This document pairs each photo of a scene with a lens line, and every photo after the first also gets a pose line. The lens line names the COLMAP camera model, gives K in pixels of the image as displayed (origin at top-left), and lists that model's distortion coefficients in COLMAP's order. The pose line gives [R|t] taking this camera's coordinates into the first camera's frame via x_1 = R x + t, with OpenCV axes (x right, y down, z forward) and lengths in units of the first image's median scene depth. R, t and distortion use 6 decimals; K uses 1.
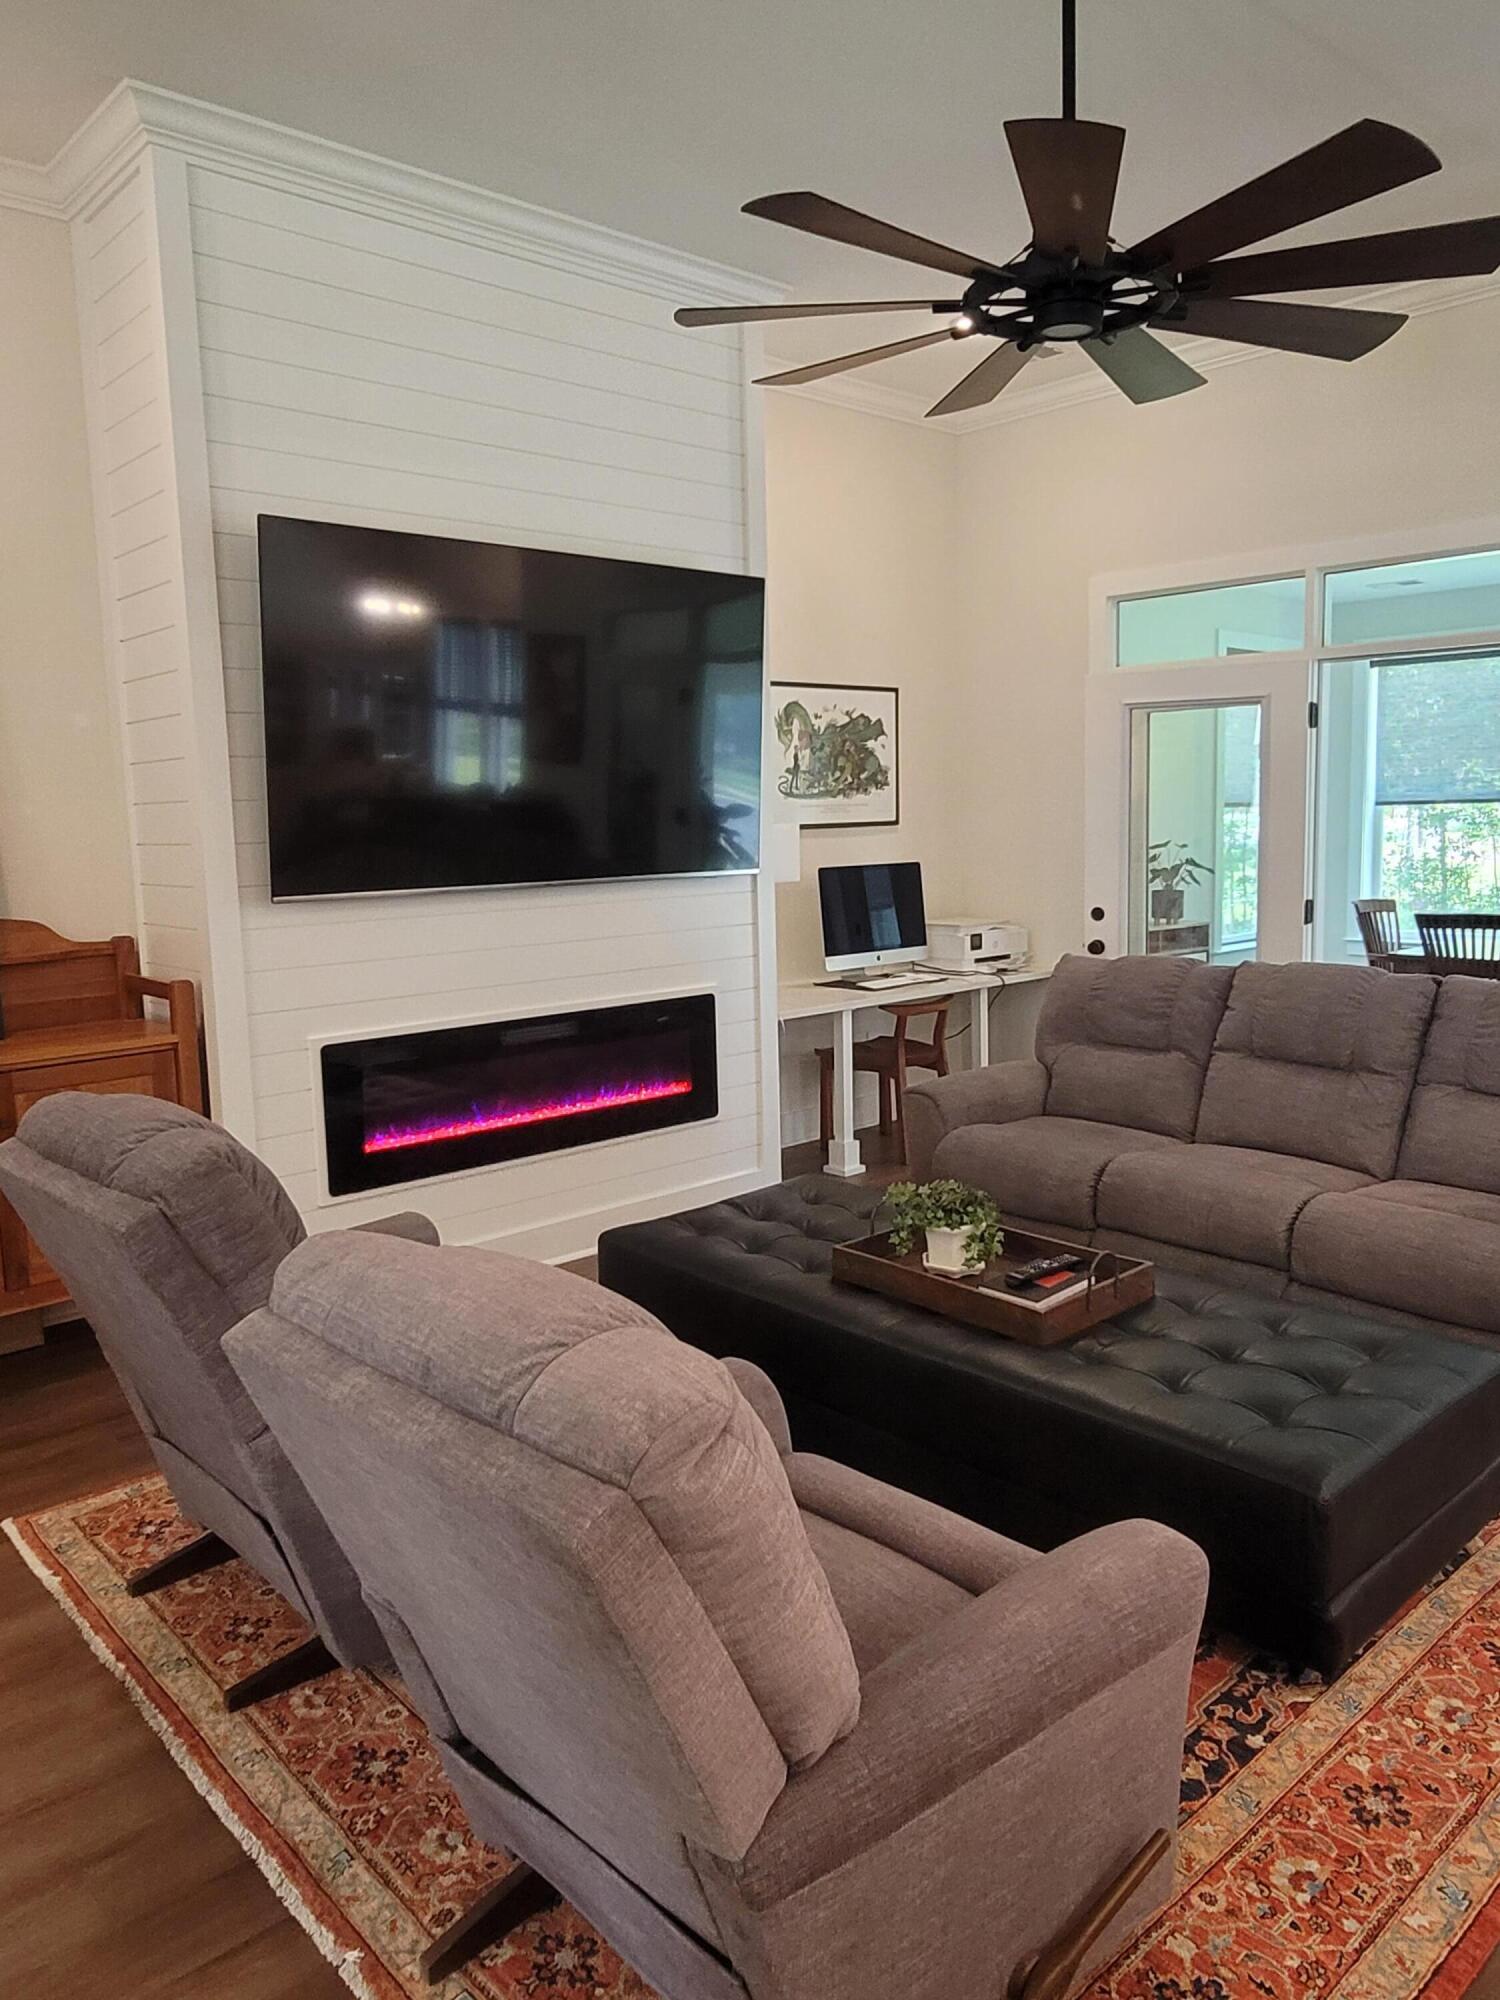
lens RADIAL K [[1406.2, 0, 760.3], [0, 1406.2, 976.1], [0, 0, 1]] dist [-0.000825, -0.002754]
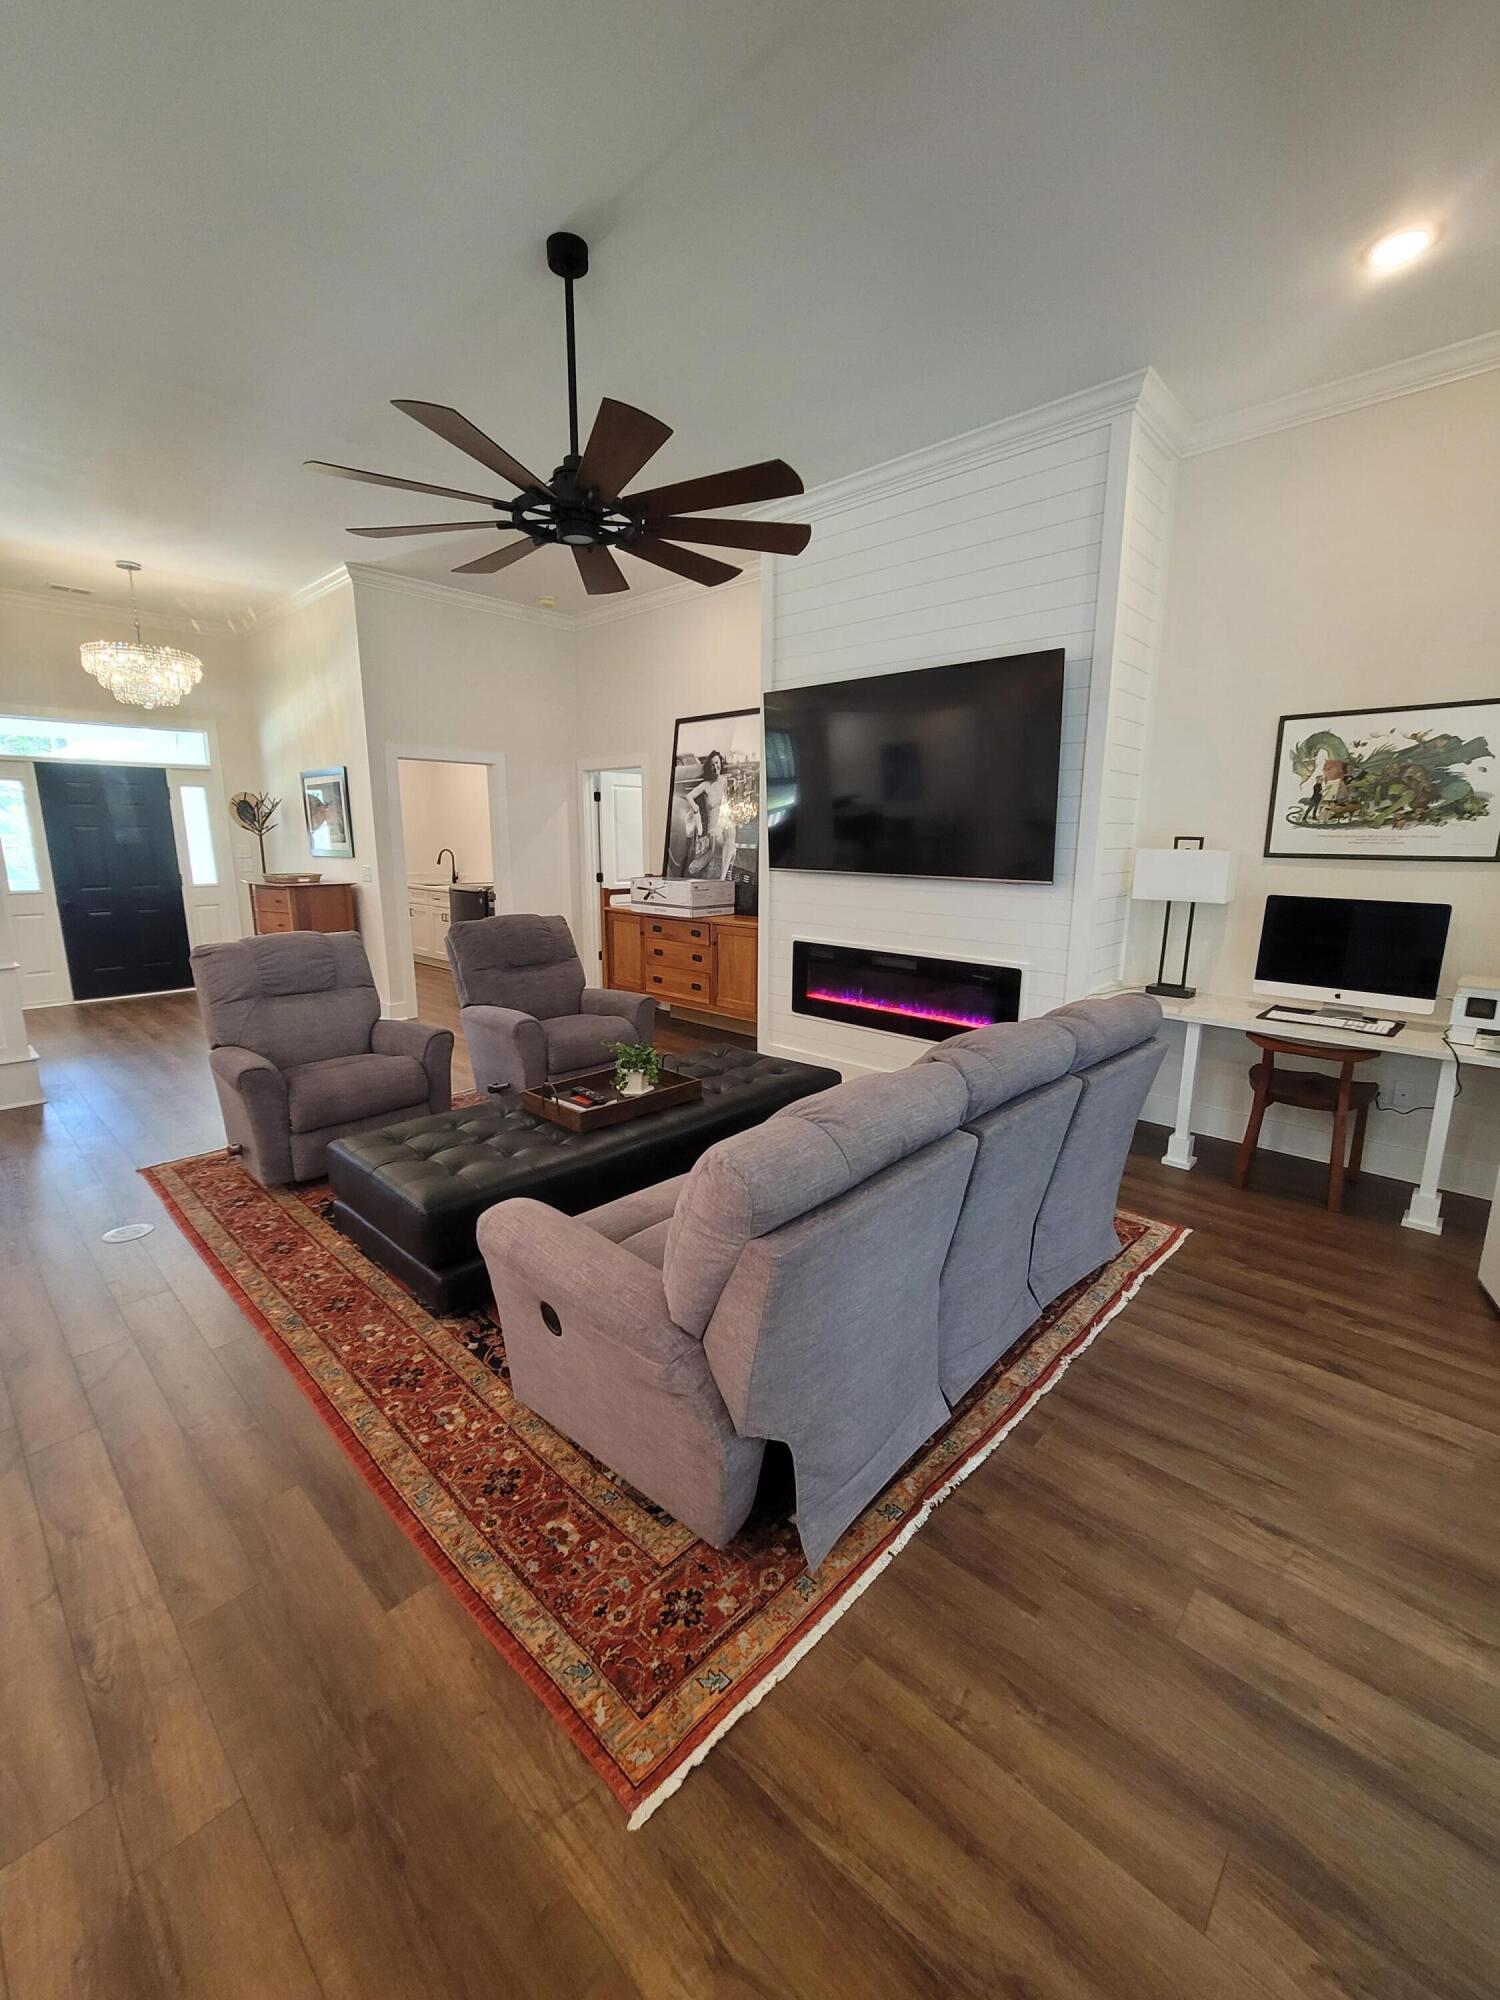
lens RADIAL K [[813.5, 0, 757.6], [0, 813.5, 998.8], [0, 0, 1]] dist [-0.002858, -0.000991]
pose [[0.076494, 0.220537, -0.972374, 0.601315], [-0.129733, 0.969143, 0.209598, -0.077146], [0.988594, 0.110116, 0.102745, 0.549430]]
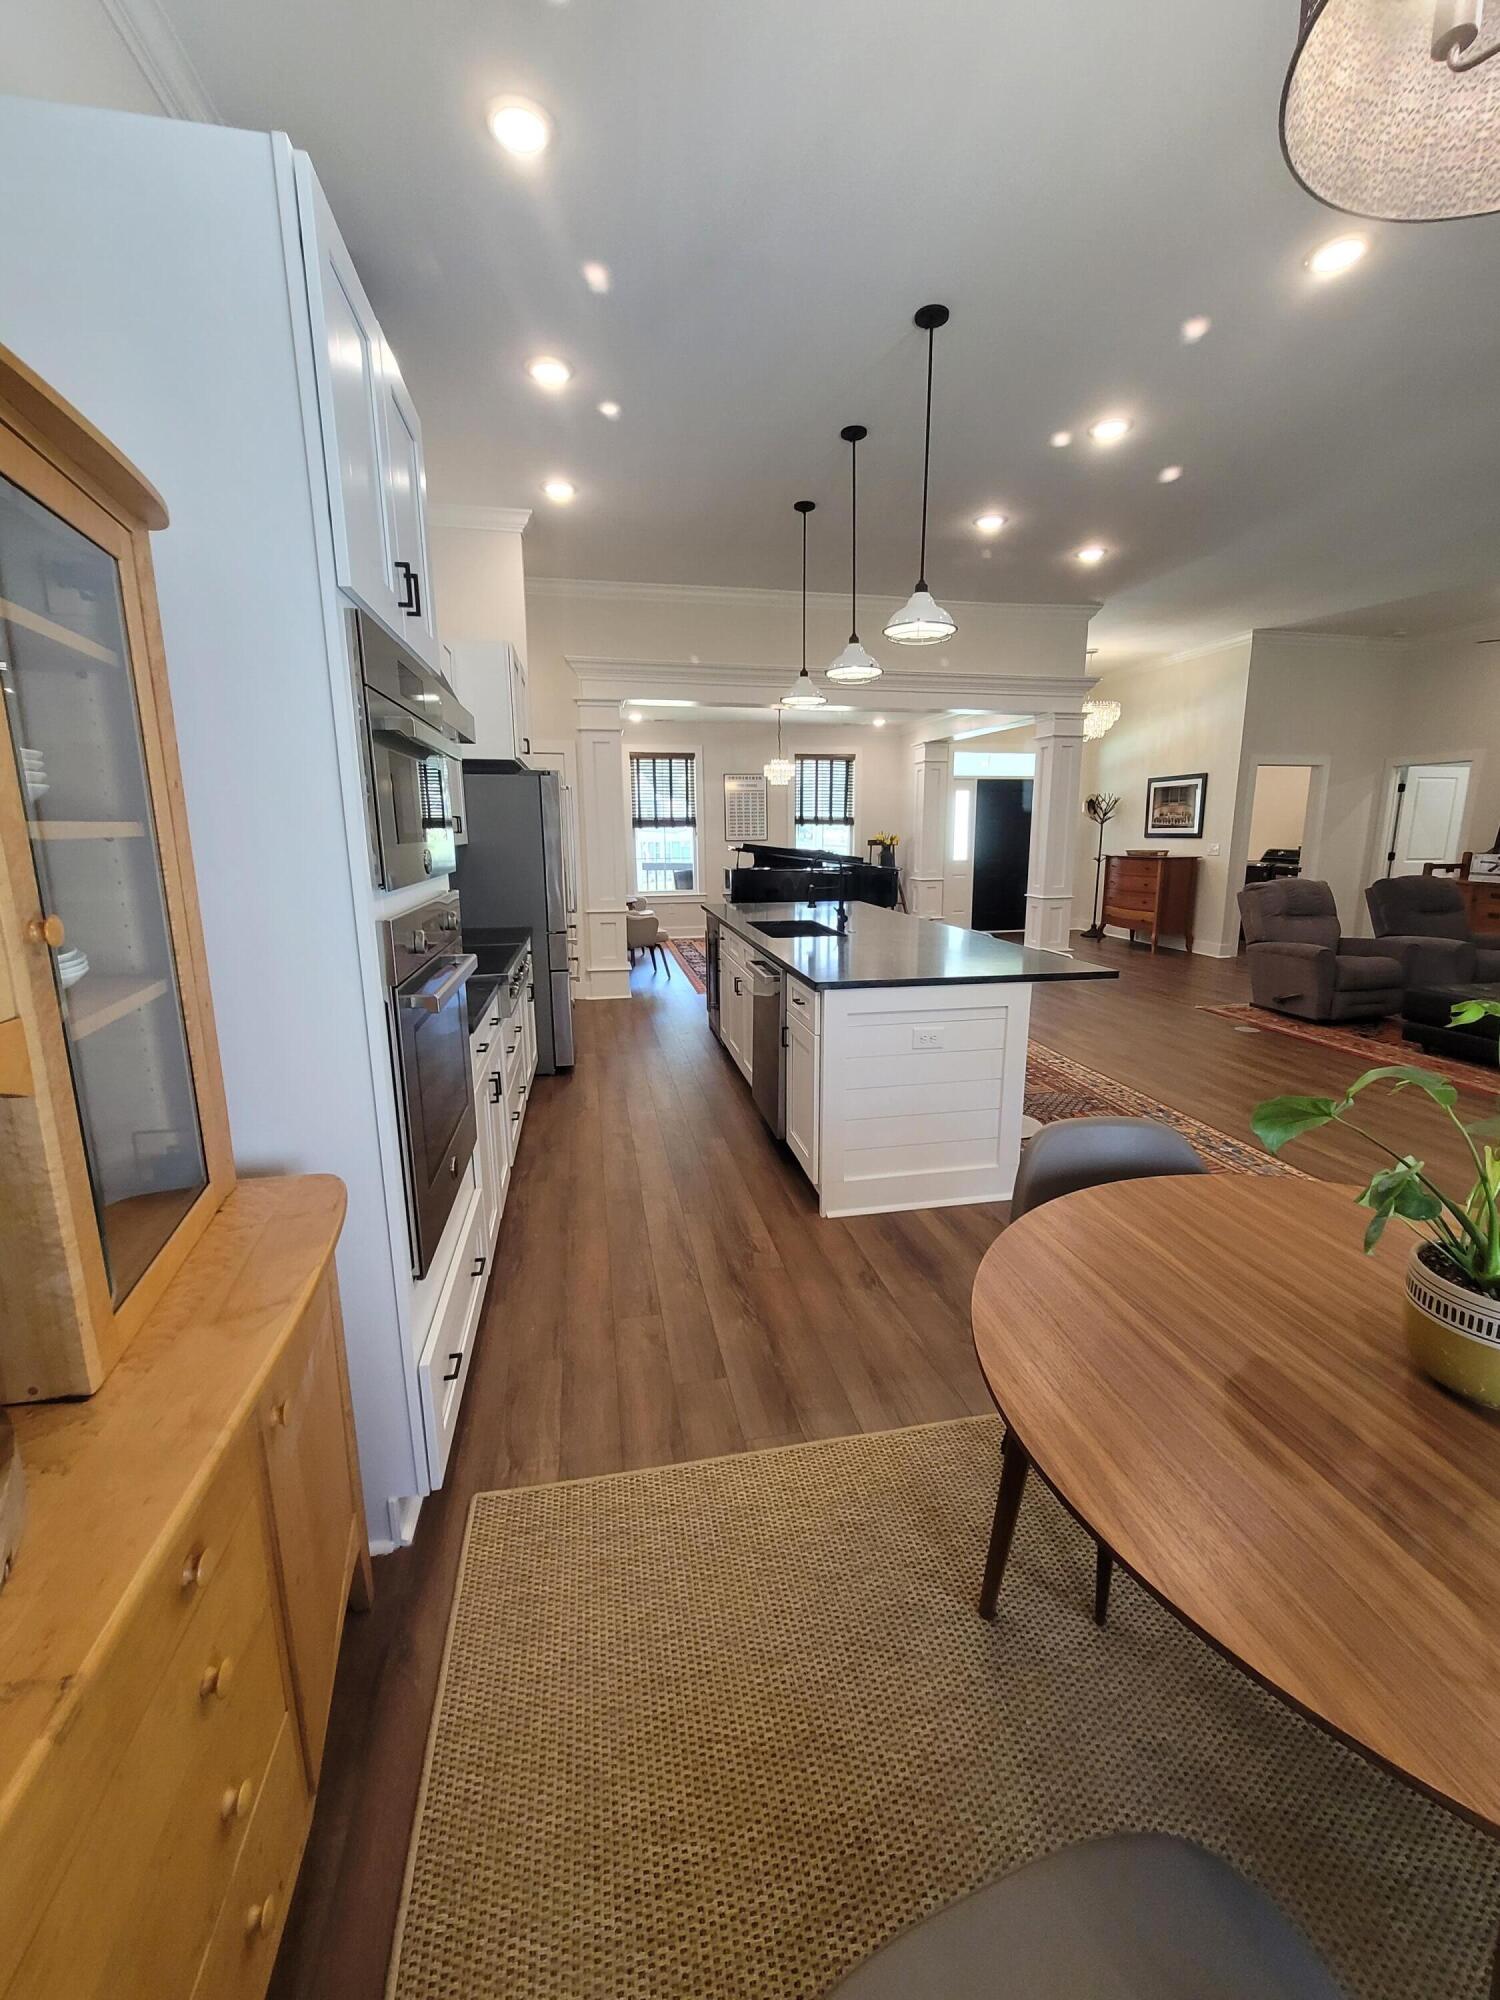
lens RADIAL K [[813.5, 0, 761.8], [0, 813.5, 992.9], [0, 0, 1]] dist [-0.002858, -0.000991]
pose [[-0.507261, 0.195278, -0.839376, 1.180219], [-0.088198, 0.957111, 0.275969, -0.033490], [0.857267, 0.214020, -0.468282, 0.185290]]
